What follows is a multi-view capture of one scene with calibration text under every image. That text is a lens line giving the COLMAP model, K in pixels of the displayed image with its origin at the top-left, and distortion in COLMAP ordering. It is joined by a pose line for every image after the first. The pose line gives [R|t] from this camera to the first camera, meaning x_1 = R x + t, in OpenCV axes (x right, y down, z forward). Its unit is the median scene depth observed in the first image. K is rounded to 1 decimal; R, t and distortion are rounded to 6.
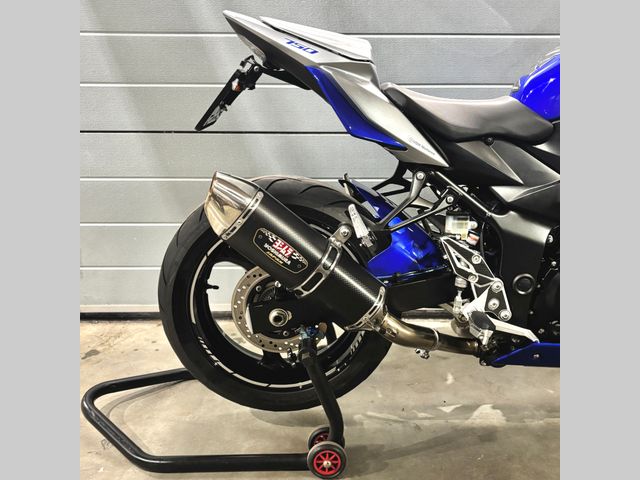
lens RADIAL K [[655.1, 0, 320.5], [0, 655.1, 234.6], [0, 0, 1]] dist [0.008163, 0.000000]
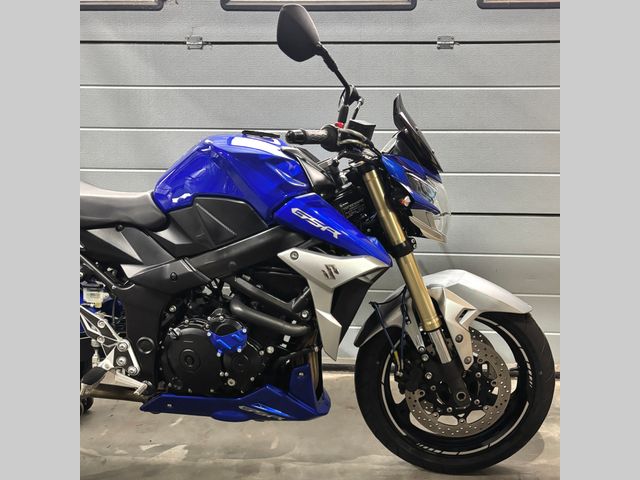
lens RADIAL K [[655.1, 0, 319.6], [0, 655.1, 240.5], [0, 0, 1]] dist [0.008163, 0.000000]
pose [[0.995083, 0.011661, -0.098357, 0.715049], [-0.015767, 0.999031, -0.041081, -0.070182], [0.097783, 0.042429, 0.994303, -0.175391]]
